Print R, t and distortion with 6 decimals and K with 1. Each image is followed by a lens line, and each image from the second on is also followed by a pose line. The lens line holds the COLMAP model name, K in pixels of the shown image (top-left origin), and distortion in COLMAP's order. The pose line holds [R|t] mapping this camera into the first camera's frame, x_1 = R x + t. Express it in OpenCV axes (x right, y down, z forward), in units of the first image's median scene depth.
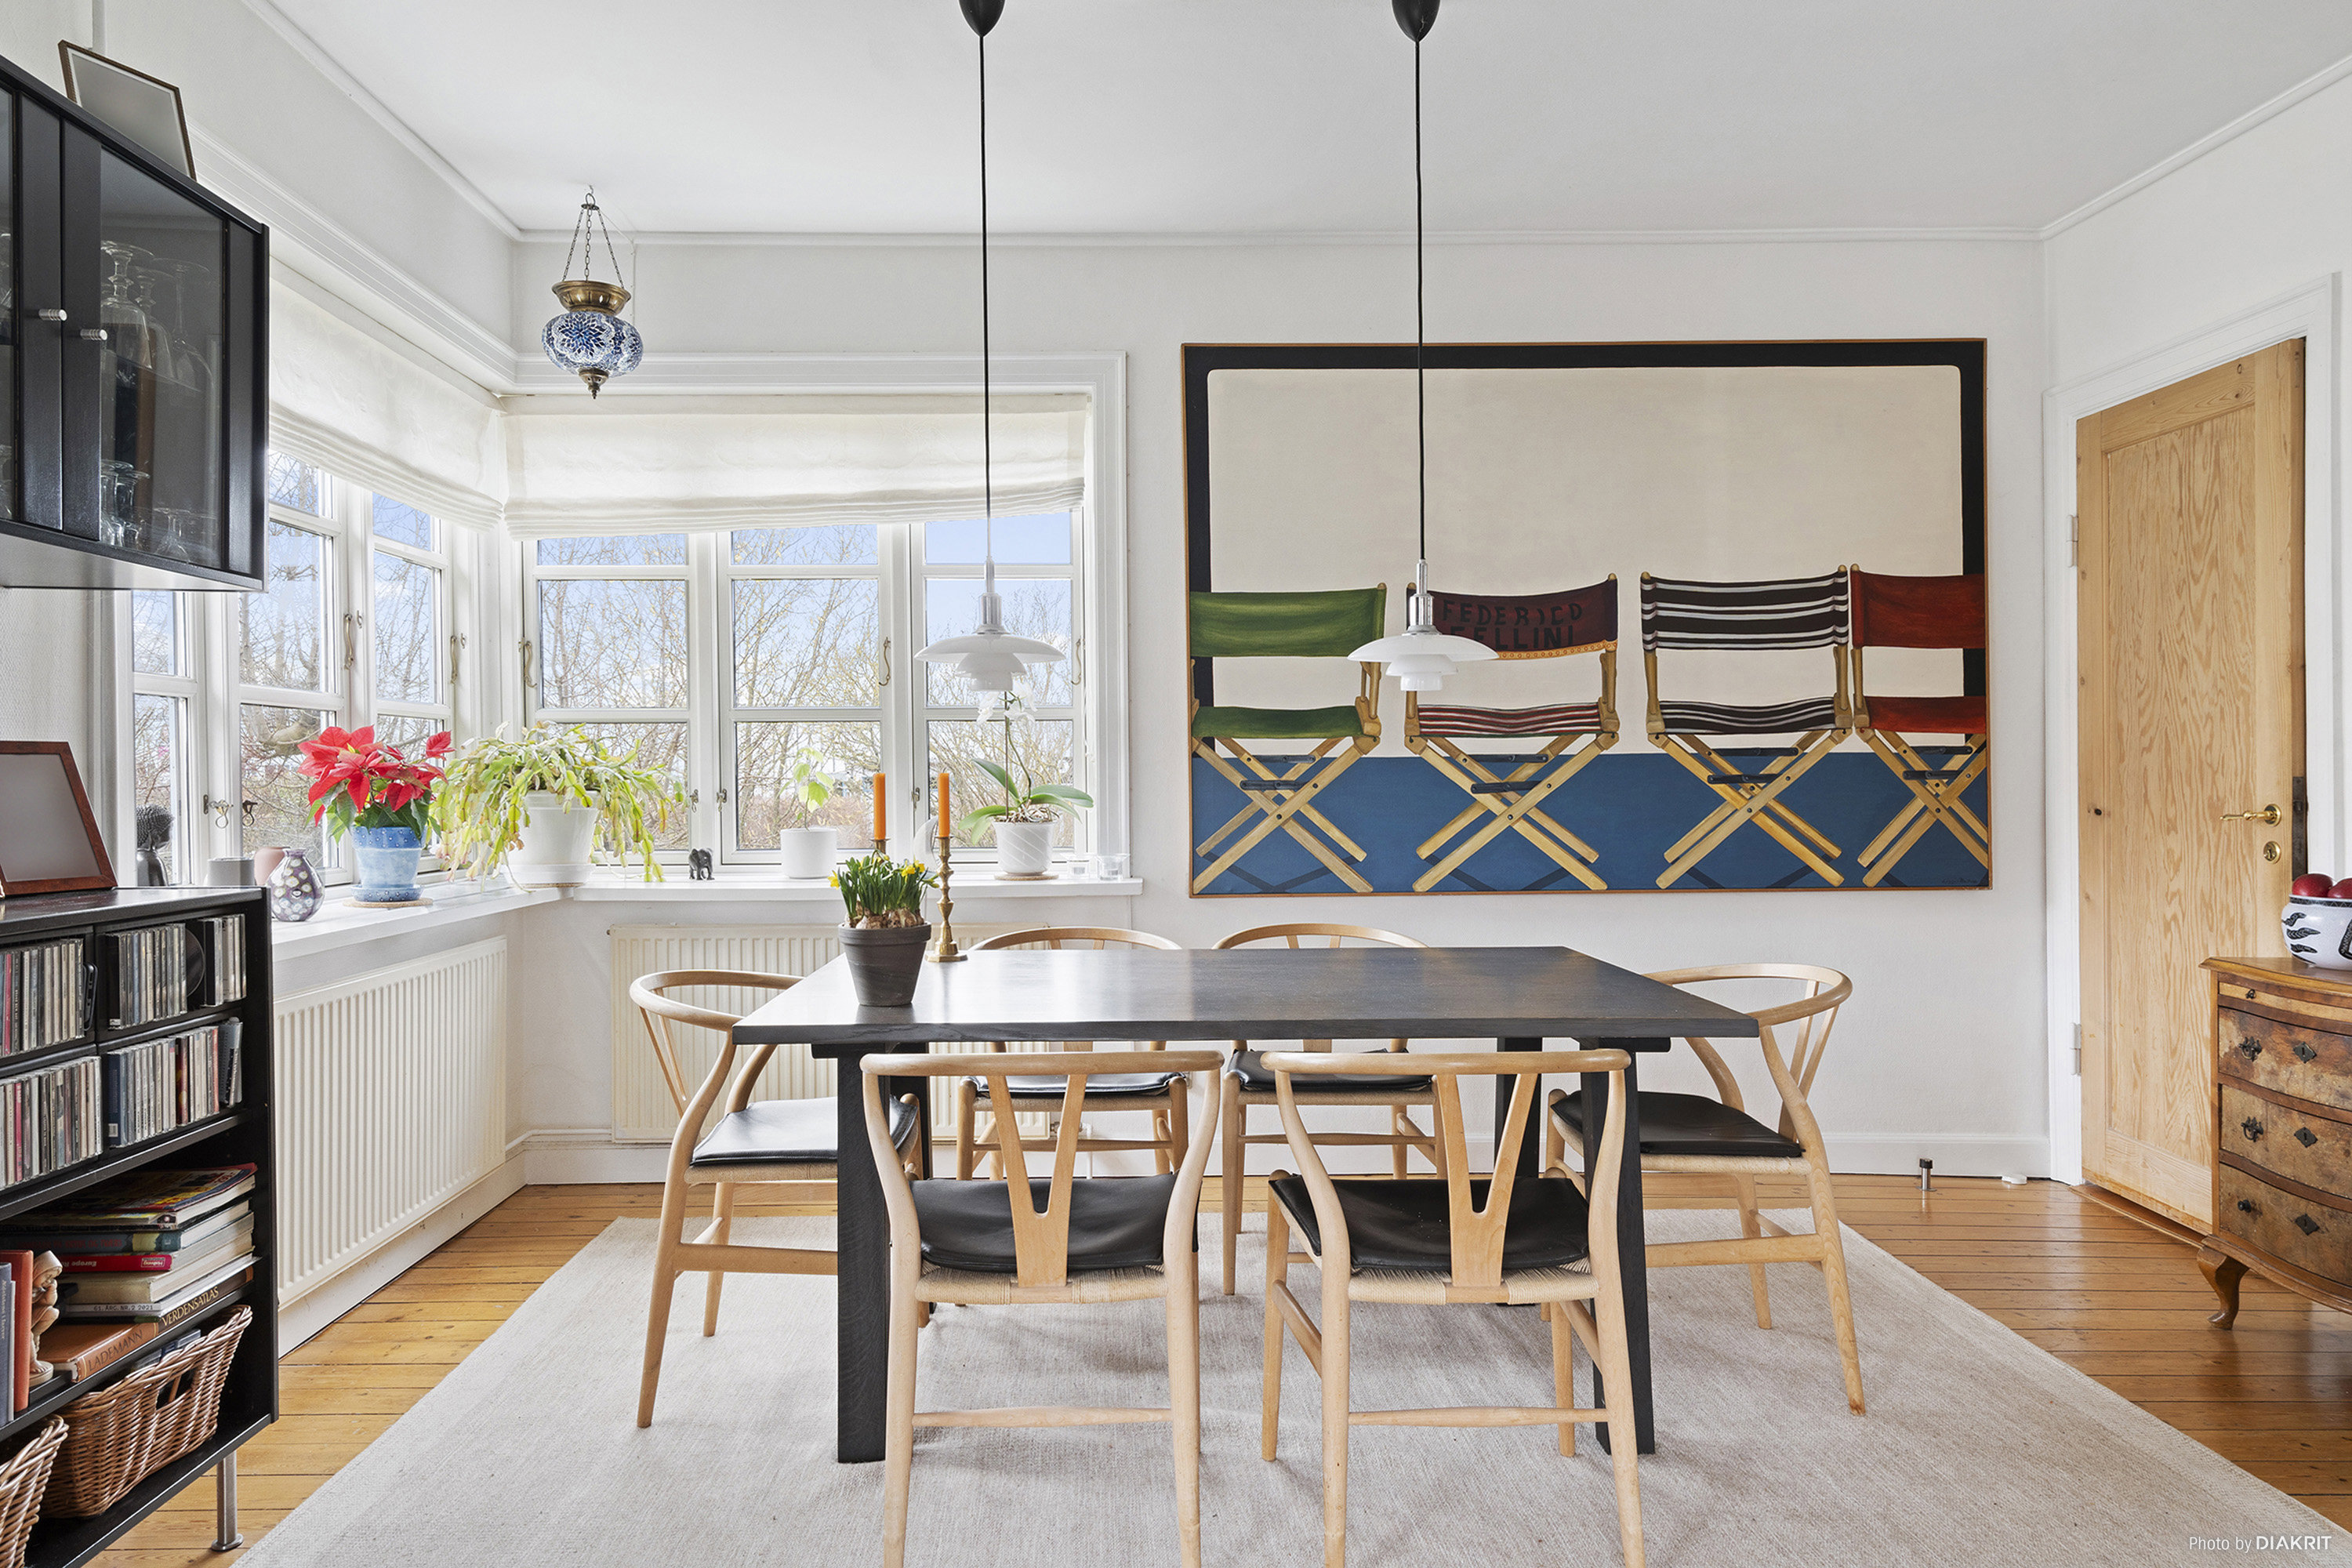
lens RADIAL K [[1481.5, 0, 1107.4], [0, 1481.5, 732.4], [0, 0, 1]] dist [0.014043, 0.000865]
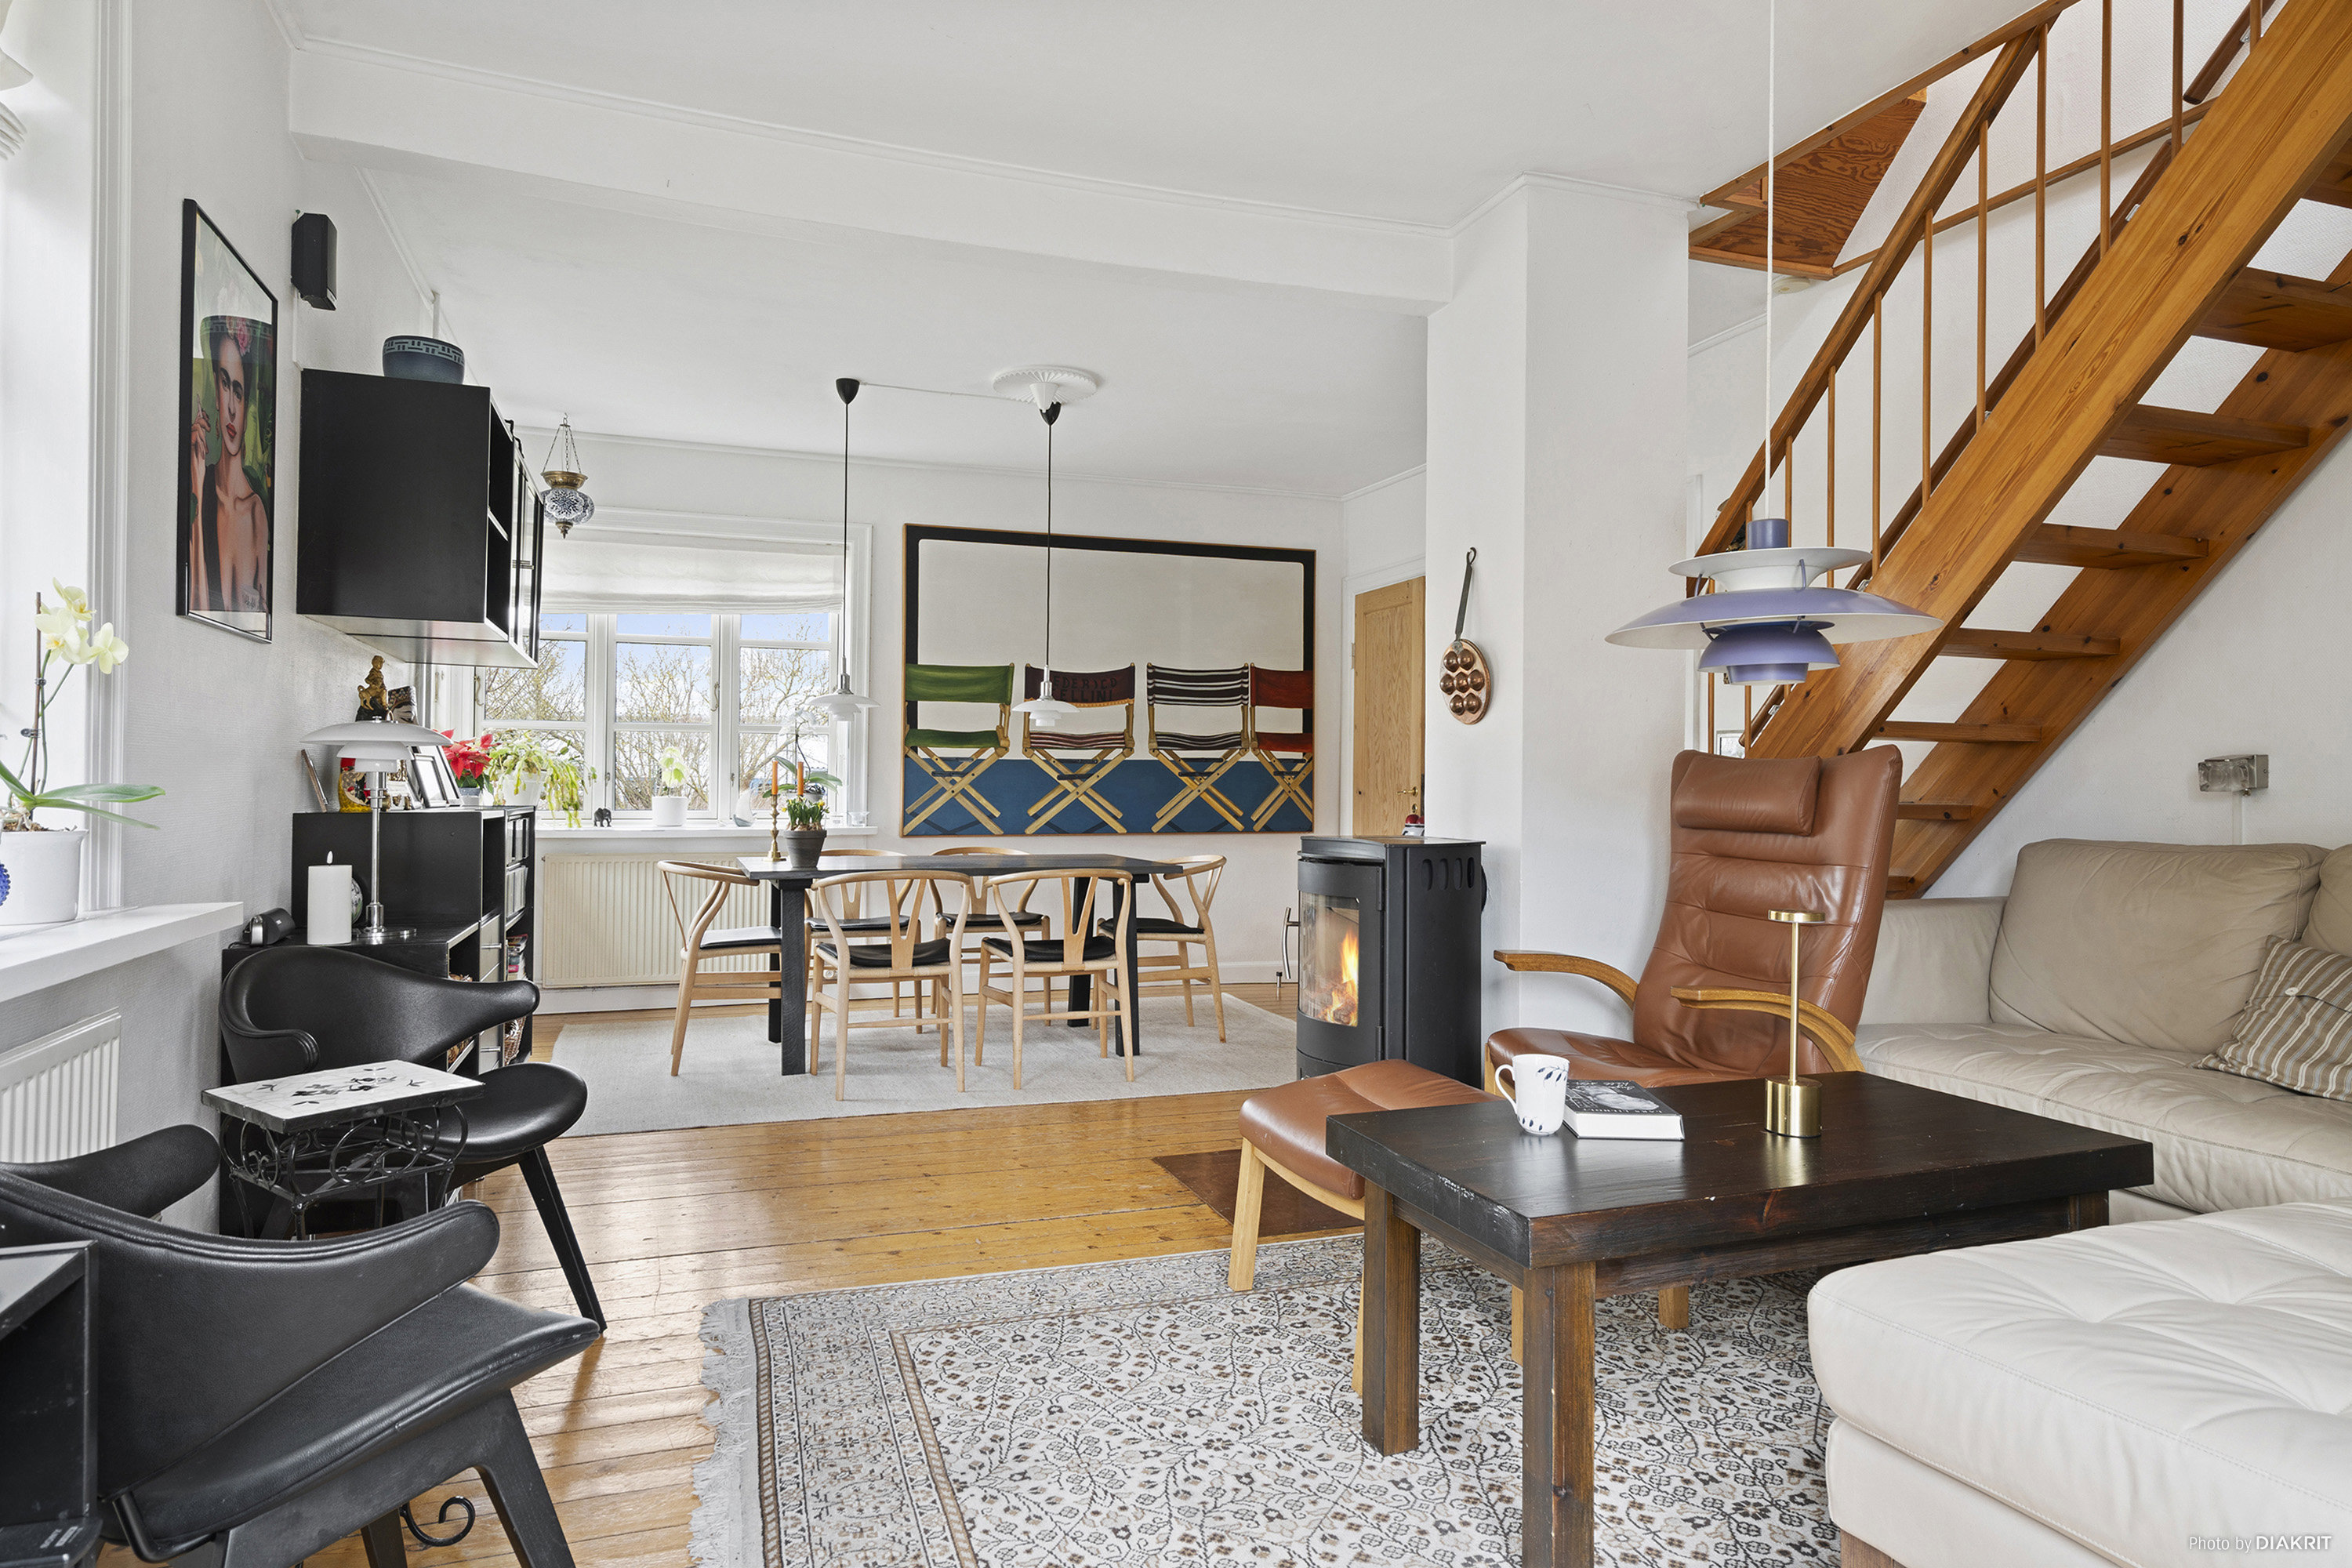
lens RADIAL K [[1328.1, 0, 1171.4], [0, 1328.1, 767.4], [0, 0, 1]] dist [-0.000113, -0.000514]
pose [[0.937558, 0.015097, 0.347500, -0.191296], [-0.020327, 0.999728, 0.011408, 0.004109], [-0.347234, -0.017760, 0.937611, -0.581852]]
